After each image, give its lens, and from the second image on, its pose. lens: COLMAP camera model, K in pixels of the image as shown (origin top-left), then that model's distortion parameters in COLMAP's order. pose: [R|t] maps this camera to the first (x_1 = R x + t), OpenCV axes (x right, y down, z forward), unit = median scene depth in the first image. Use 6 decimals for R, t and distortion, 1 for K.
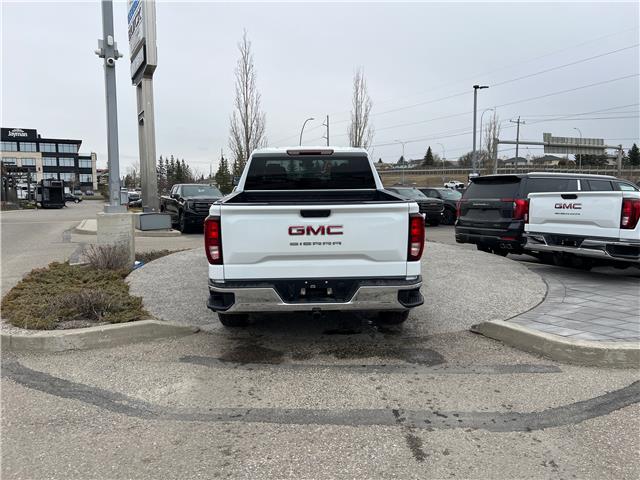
lens RADIAL K [[483.9, 0, 320.0], [0, 483.9, 240.0], [0, 0, 1]] dist [0.057512, -0.063785]
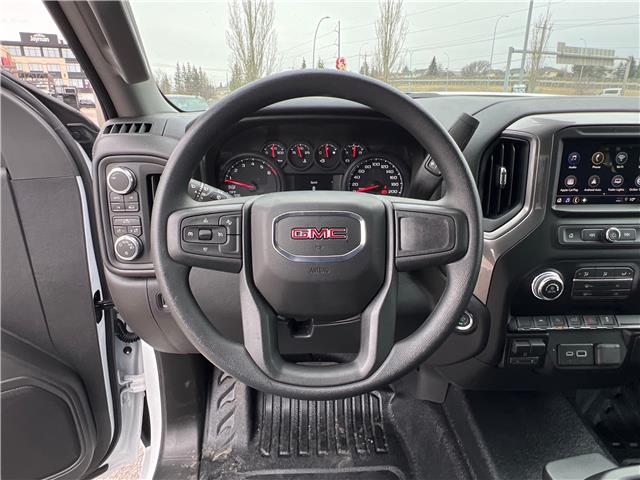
lens RADIAL K [[411.7, 0, 320.0], [0, 411.7, 240.0], [0, 0, 1]] dist [-0.000851, -0.000826]
pose [[0.999789, 0.016695, -0.011986, -0.134067], [-0.013524, 0.973561, 0.228027, -0.202261], [0.015477, -0.227817, 0.973581, 1.511268]]
